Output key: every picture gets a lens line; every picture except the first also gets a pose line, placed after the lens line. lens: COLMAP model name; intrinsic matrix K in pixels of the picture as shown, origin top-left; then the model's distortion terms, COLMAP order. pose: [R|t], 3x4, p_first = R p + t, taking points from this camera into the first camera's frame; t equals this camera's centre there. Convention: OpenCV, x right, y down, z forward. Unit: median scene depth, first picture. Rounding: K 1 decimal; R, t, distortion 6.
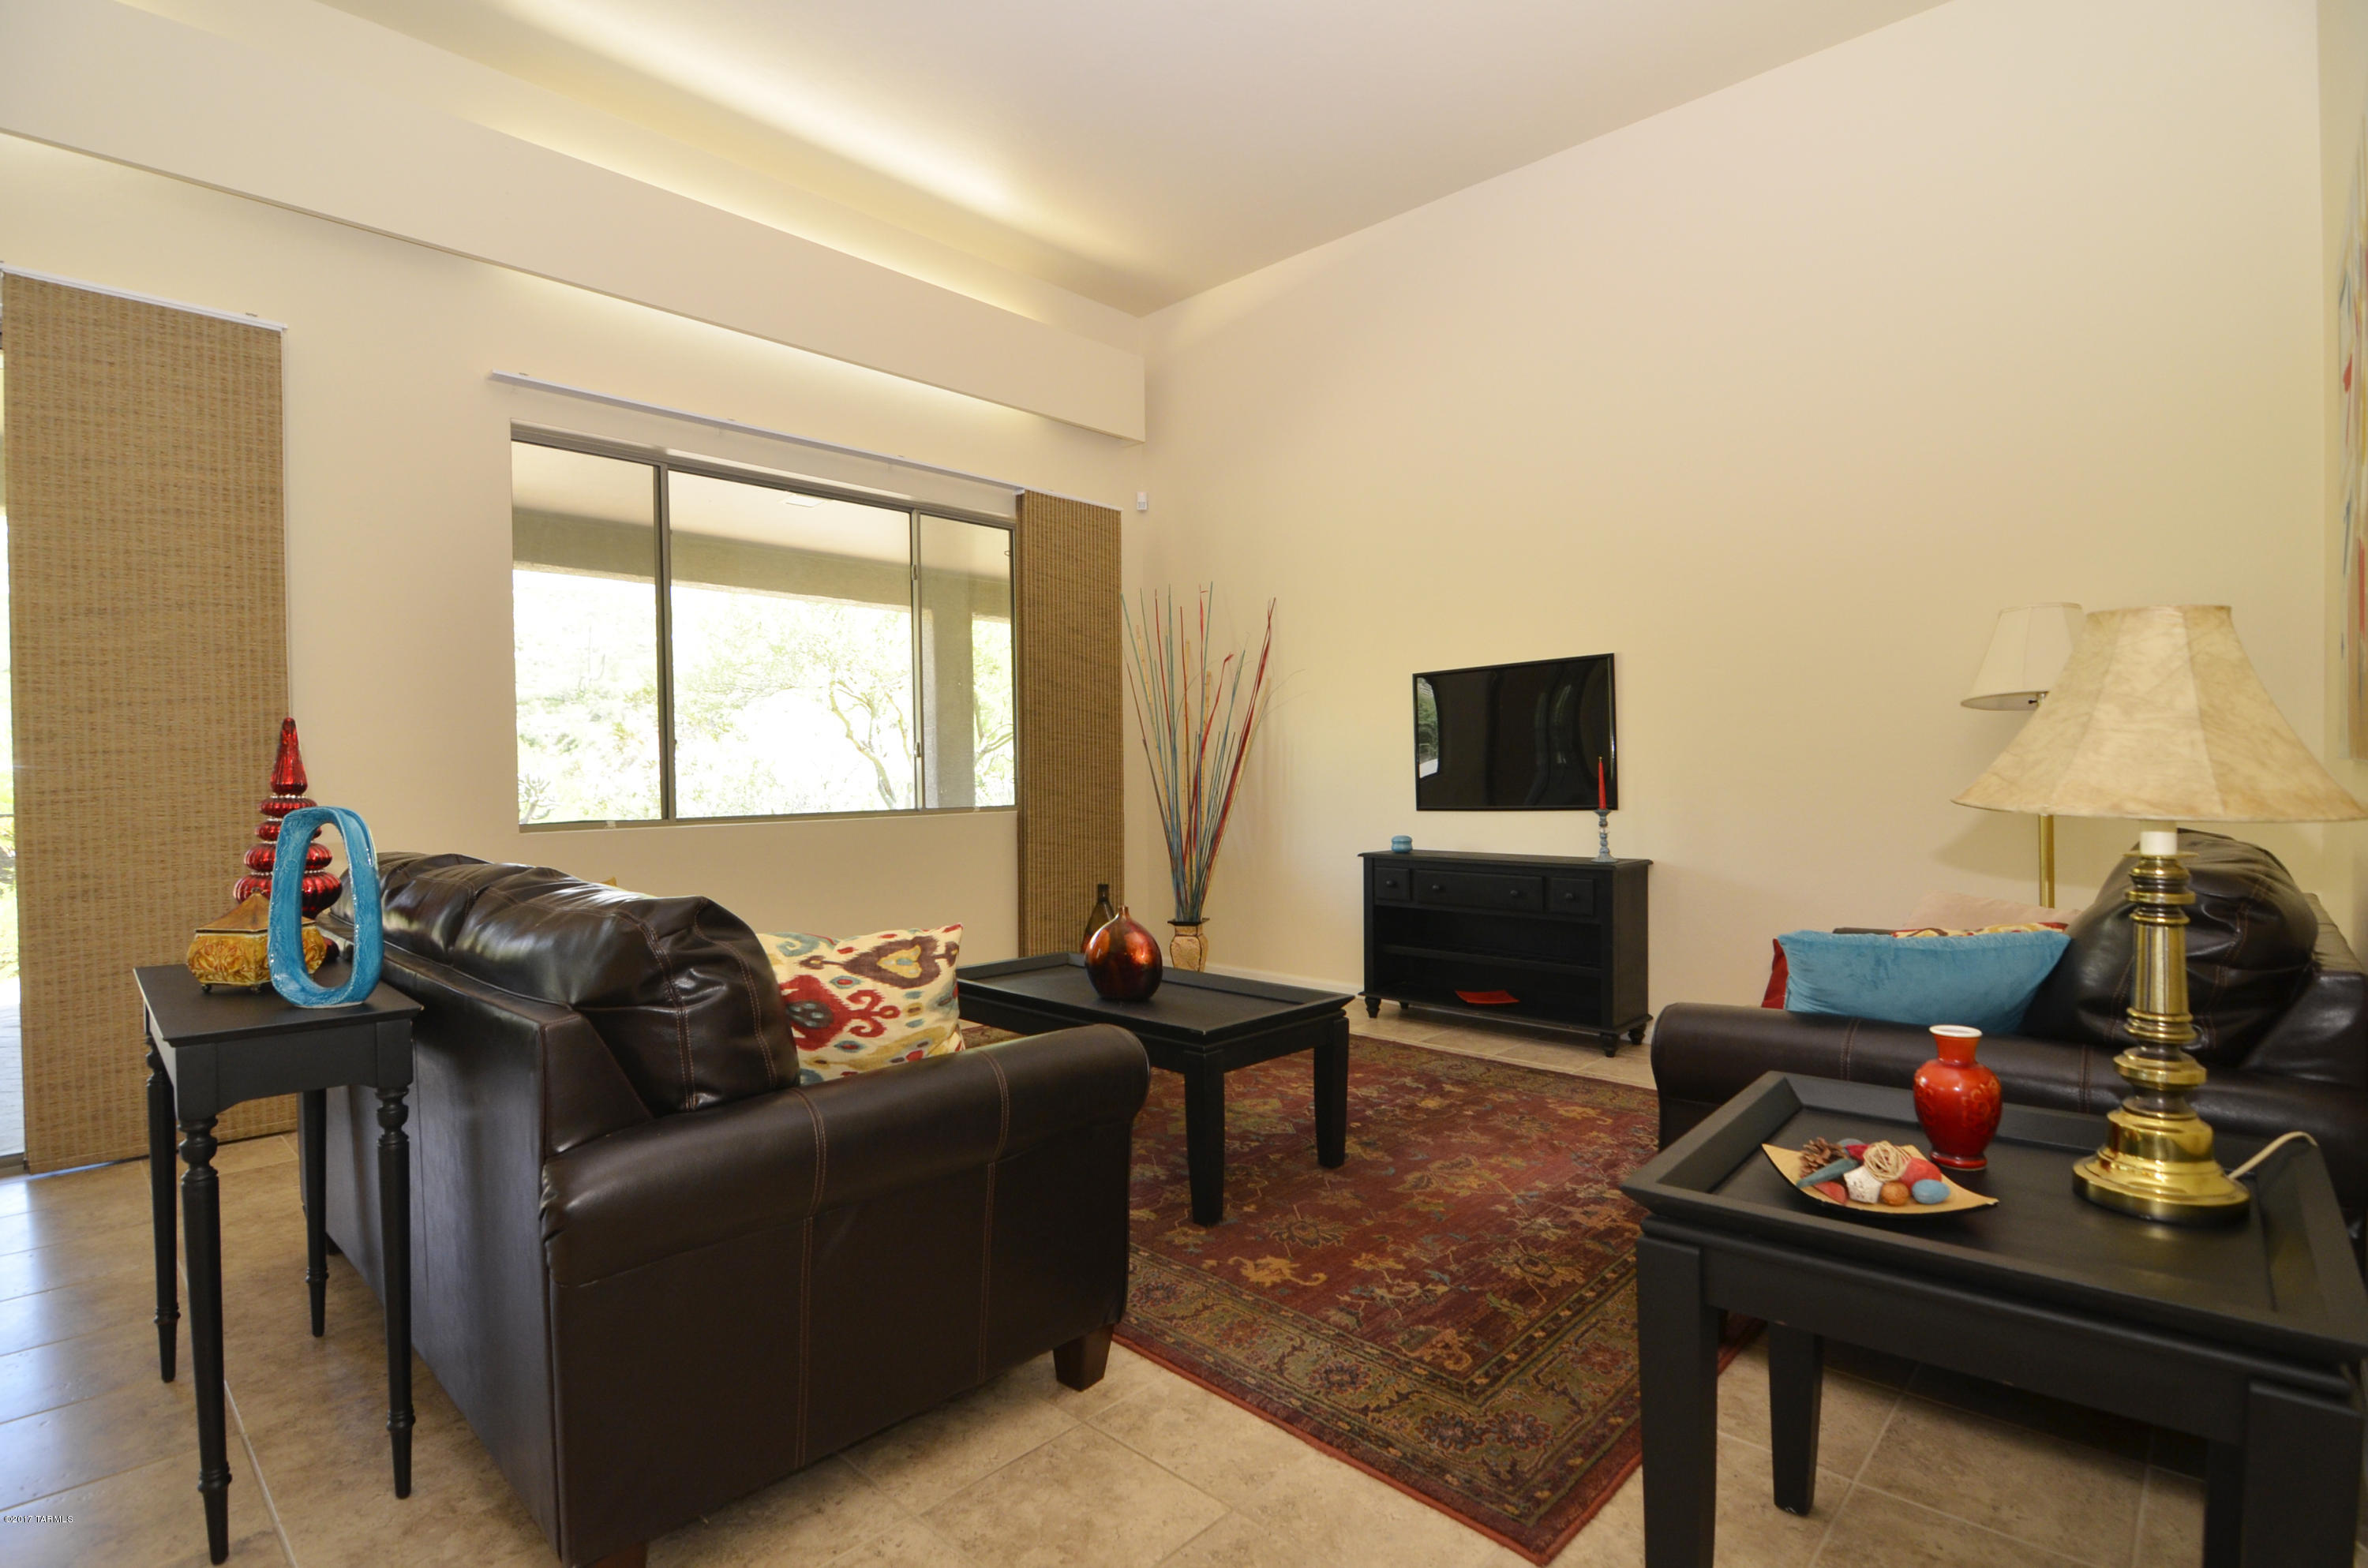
lens RADIAL K [[1132.1, 0, 1177.4], [0, 1132.1, 790.5], [0, 0, 1]] dist [-0.004971, -0.009813]
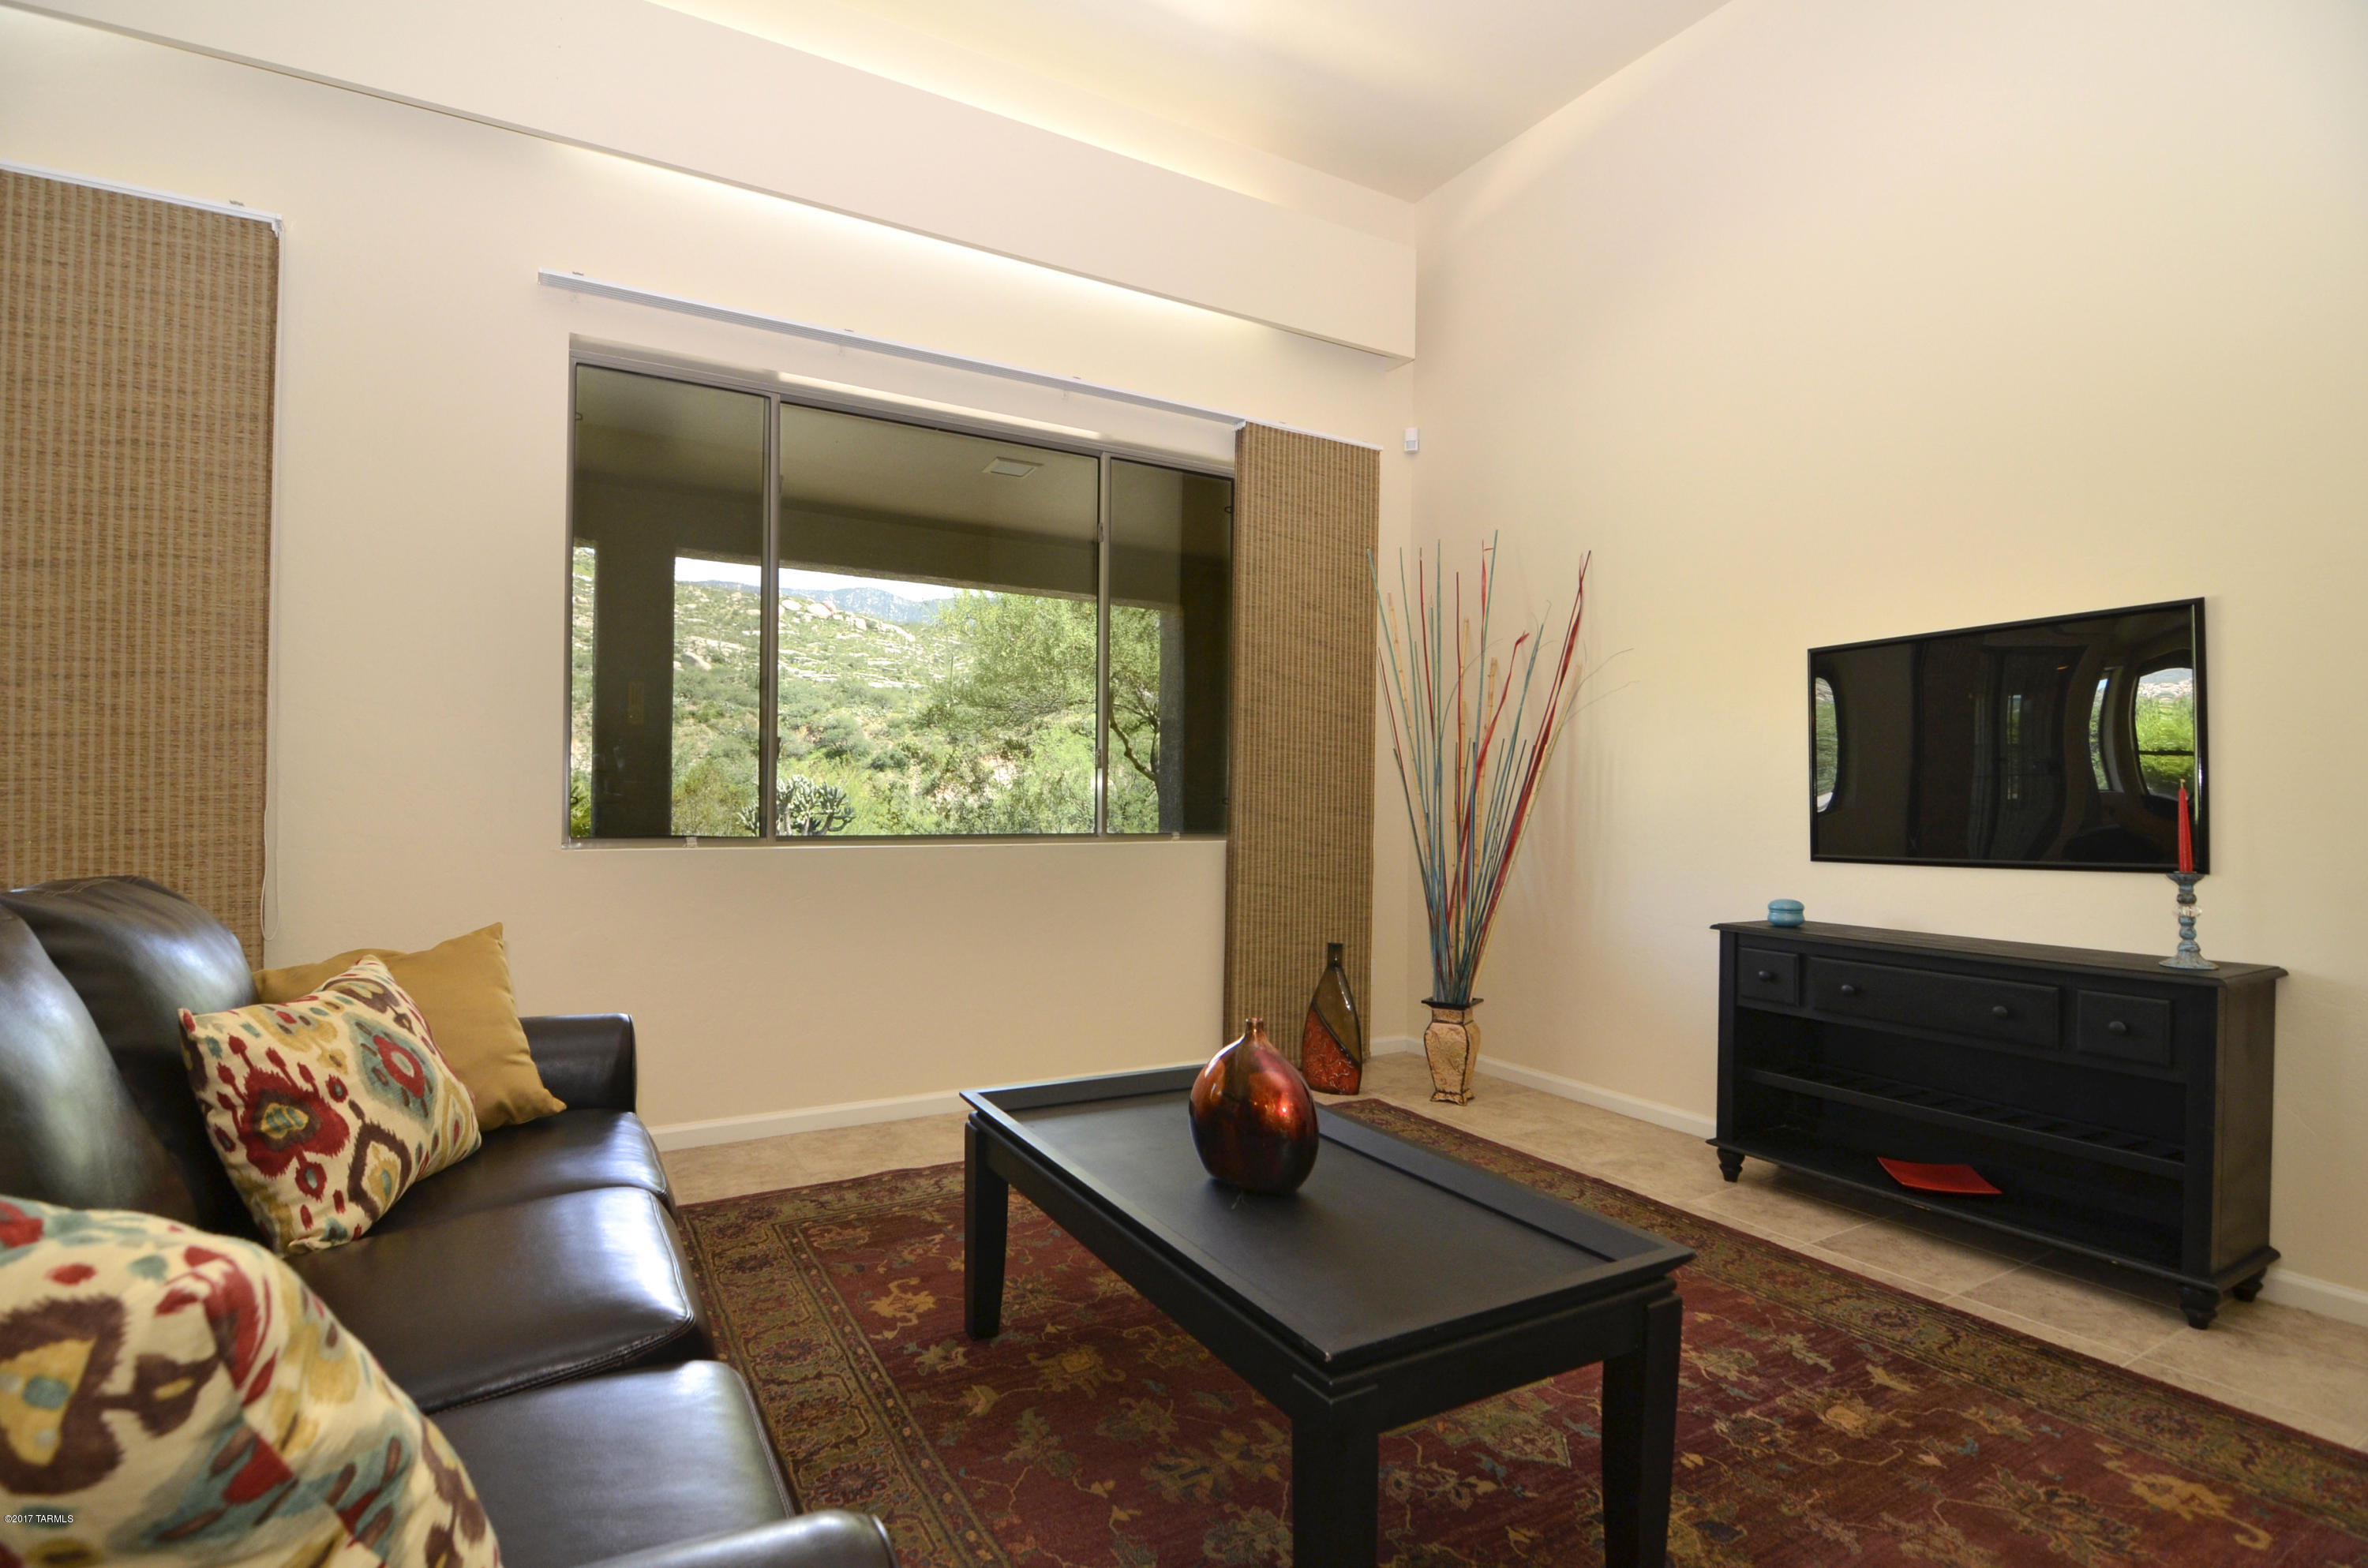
lens RADIAL K [[1132.1, 0, 1178.1], [0, 1132.1, 793.8], [0, 0, 1]] dist [-0.004971, -0.009813]
pose [[0.959475, 0.021127, -0.281002, 0.062949], [-0.026932, 0.999496, -0.016812, 0.000153], [0.280505, 0.023699, 0.959560, 0.388153]]
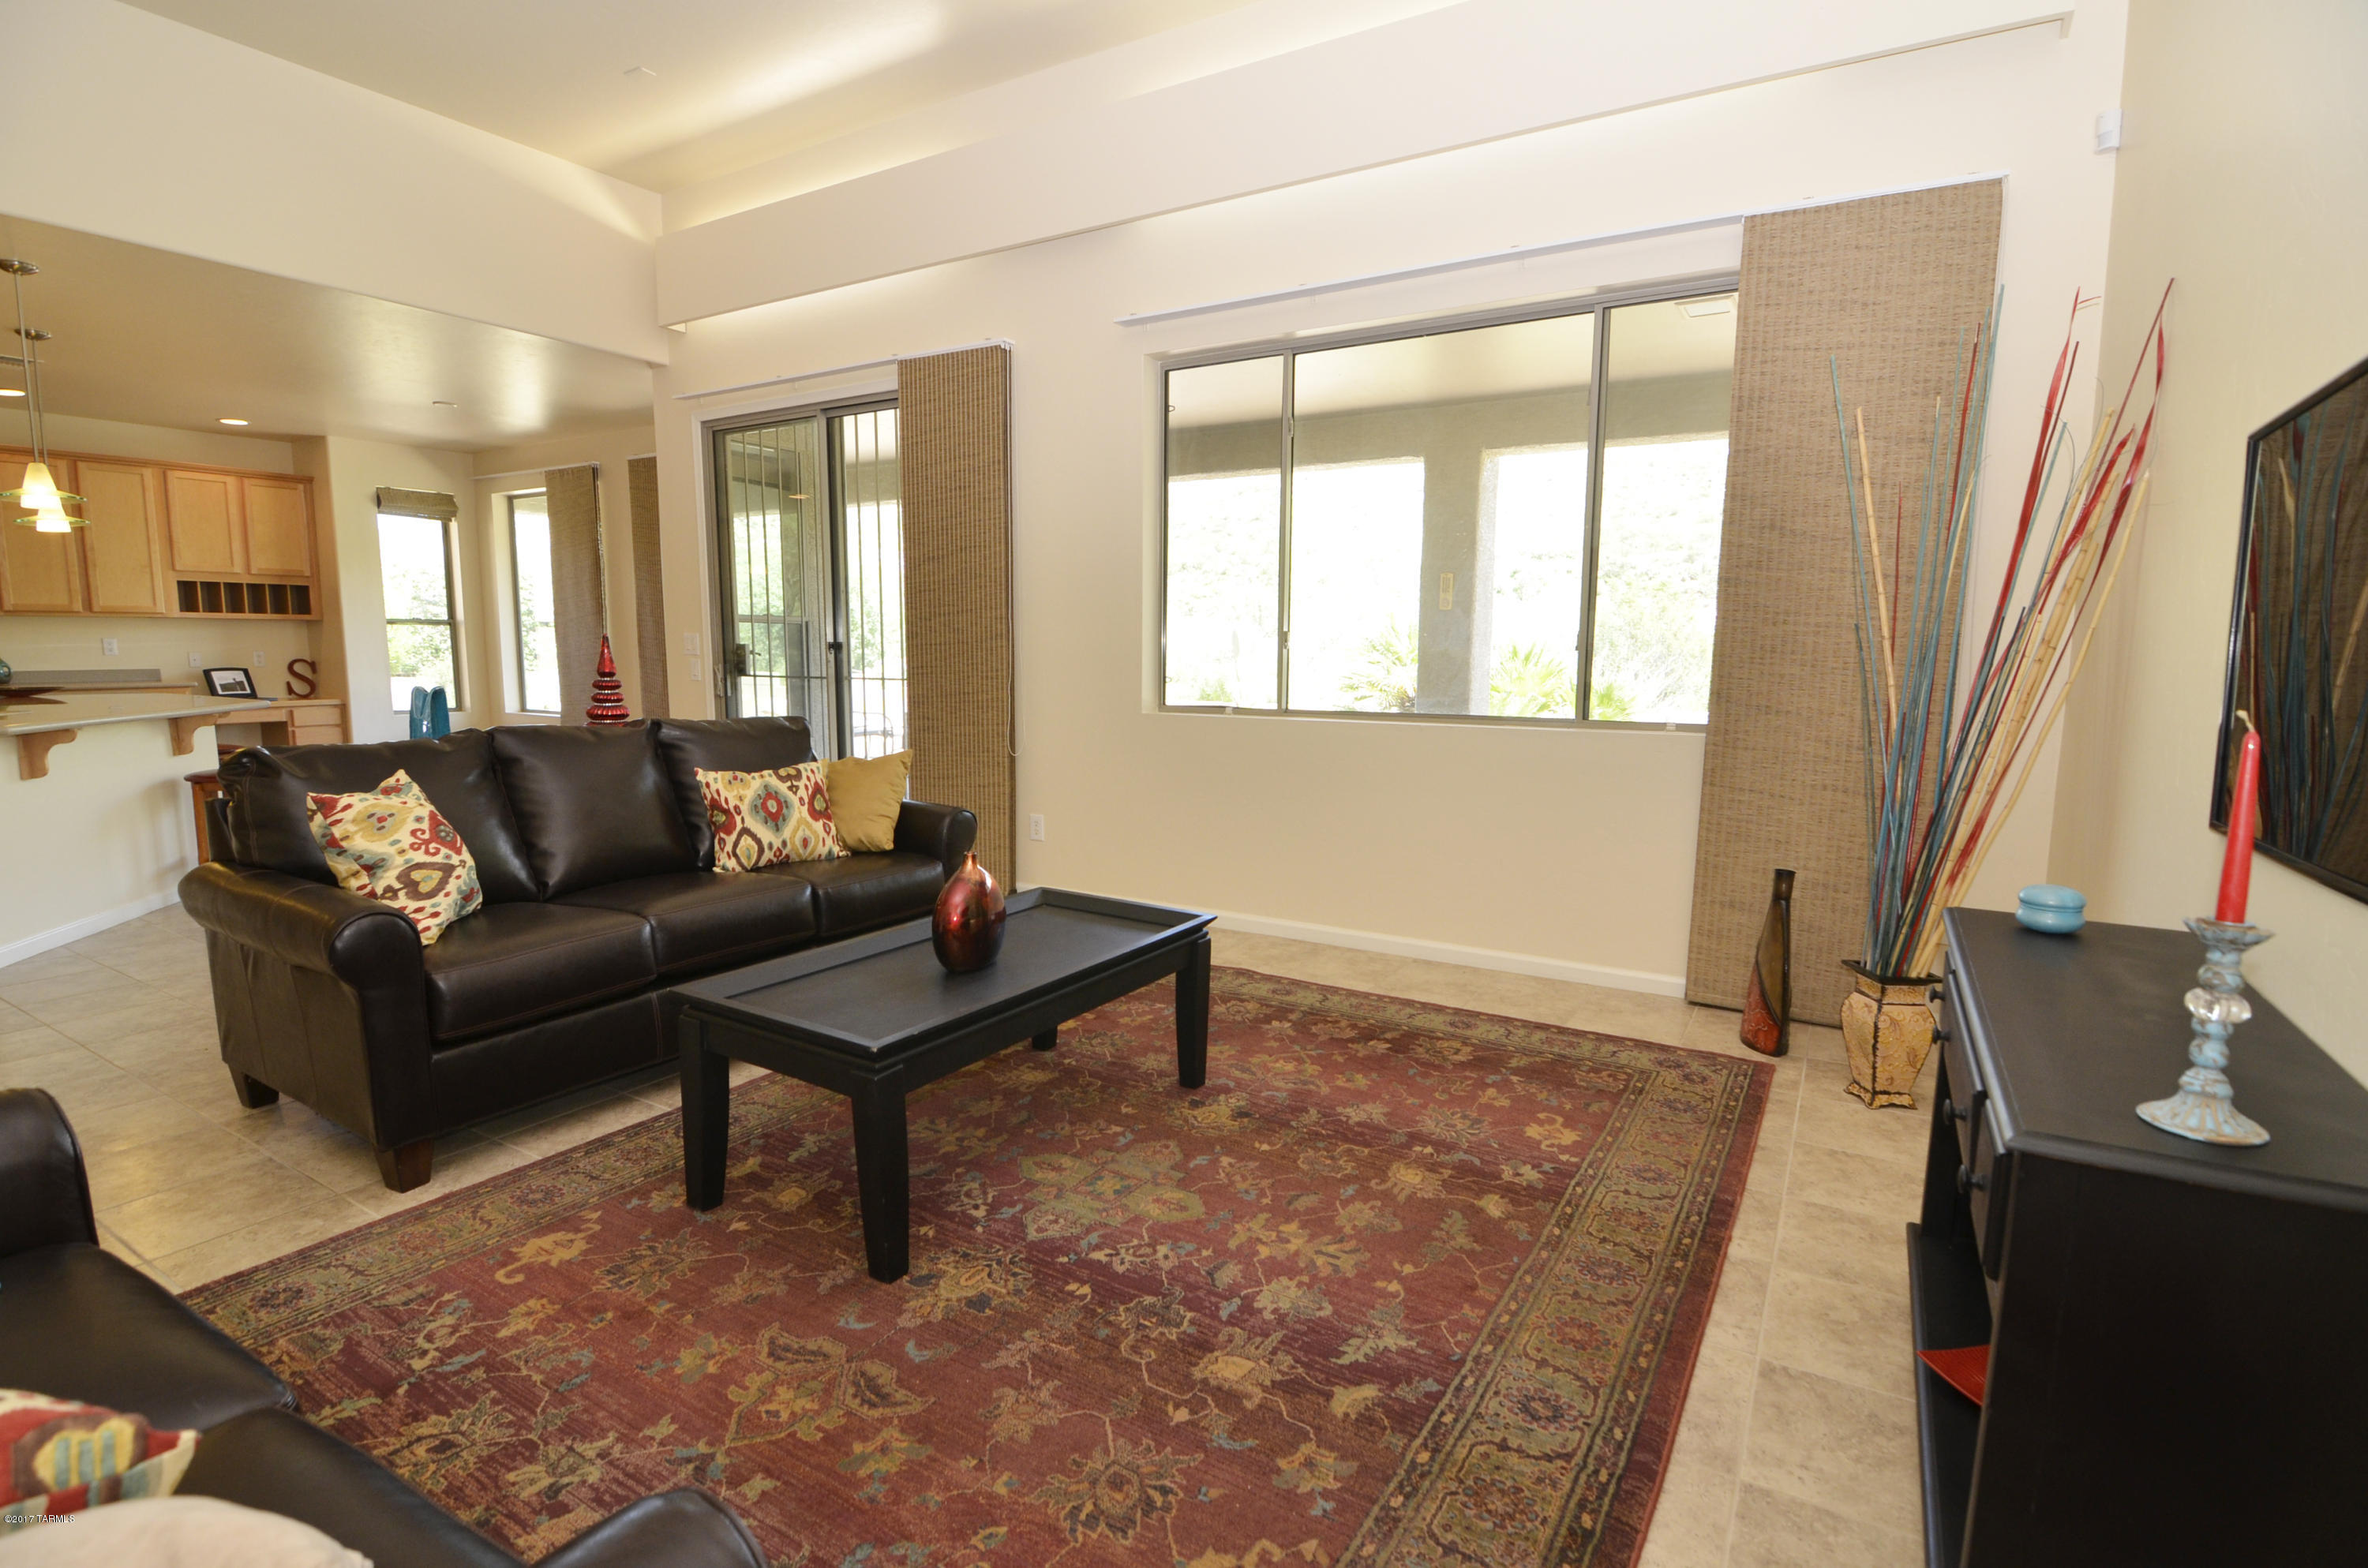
lens RADIAL K [[1132.1, 0, 1174.3], [0, 1132.1, 790.4], [0, 0, 1]] dist [-0.004971, -0.009813]
pose [[0.207957, 0.137826, -0.968379, 0.659826], [-0.024294, 0.990445, 0.135750, -0.047658], [0.977836, -0.004704, 0.209318, 0.851401]]
